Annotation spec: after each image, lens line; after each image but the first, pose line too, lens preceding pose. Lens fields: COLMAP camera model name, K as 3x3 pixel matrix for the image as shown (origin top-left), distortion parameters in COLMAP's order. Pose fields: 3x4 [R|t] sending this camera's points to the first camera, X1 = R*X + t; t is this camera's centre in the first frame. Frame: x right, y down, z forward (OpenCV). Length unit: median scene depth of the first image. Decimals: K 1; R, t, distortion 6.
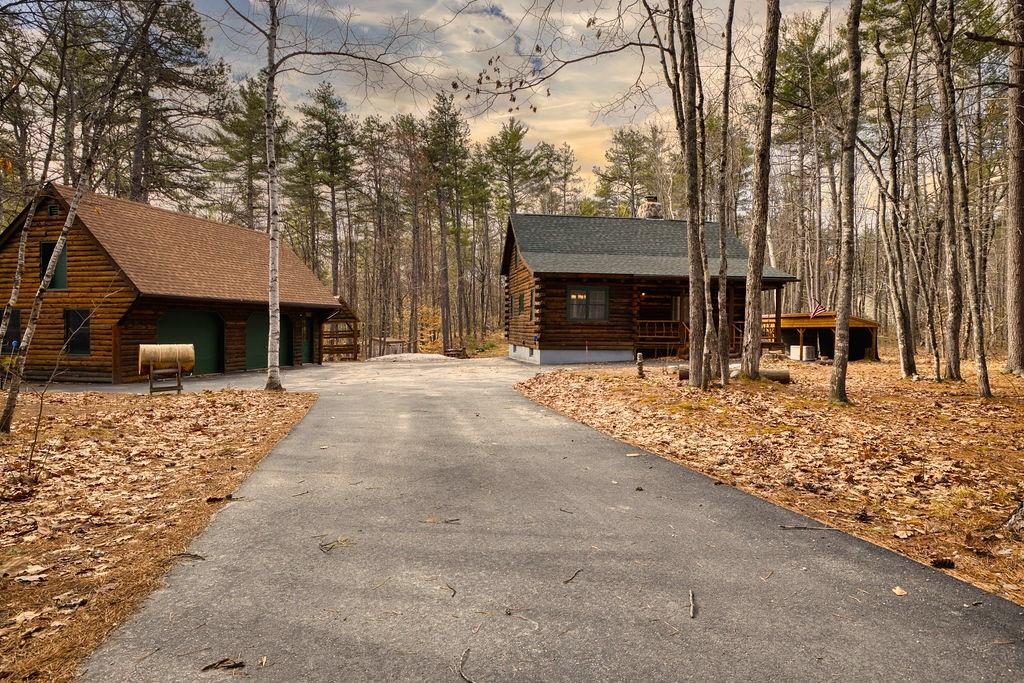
lens RADIAL K [[590.7, 0, 512.1], [0, 590.7, 344.4], [0, 0, 1]] dist [0.004247, 0.000124]
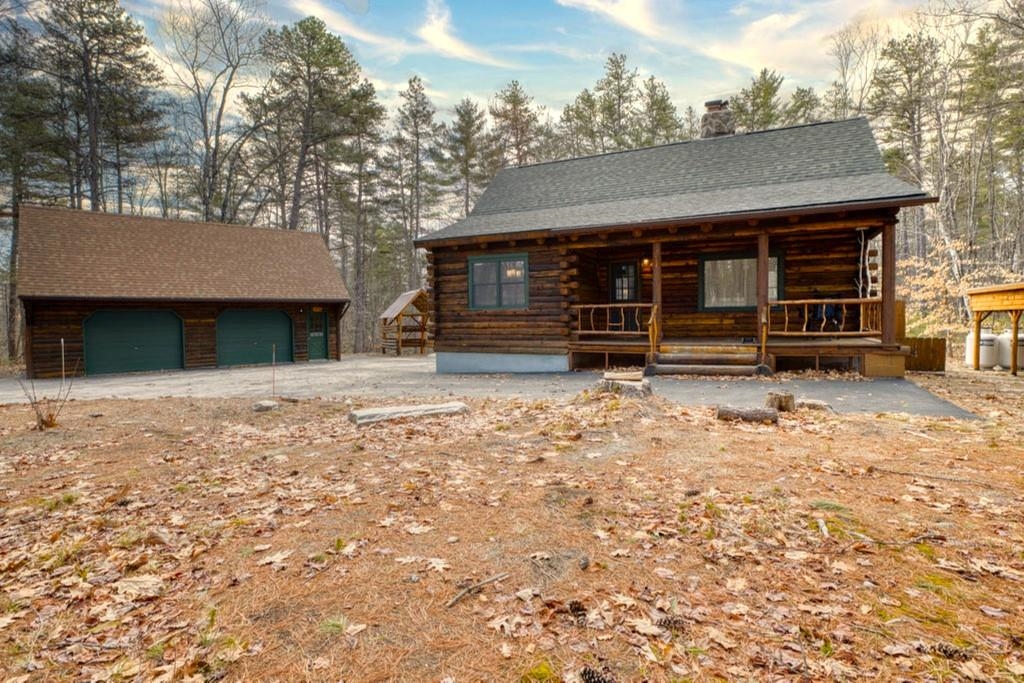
lens RADIAL K [[521.0, 0, 511.9], [0, 521.0, 340.2], [0, 0, 1]] dist [0.001066, 0.000517]
pose [[0.824108, 0.003705, -0.566420, 0.416203], [0.010187, 0.999720, 0.021361, -0.014747], [0.566341, -0.023374, 0.823840, 0.471046]]
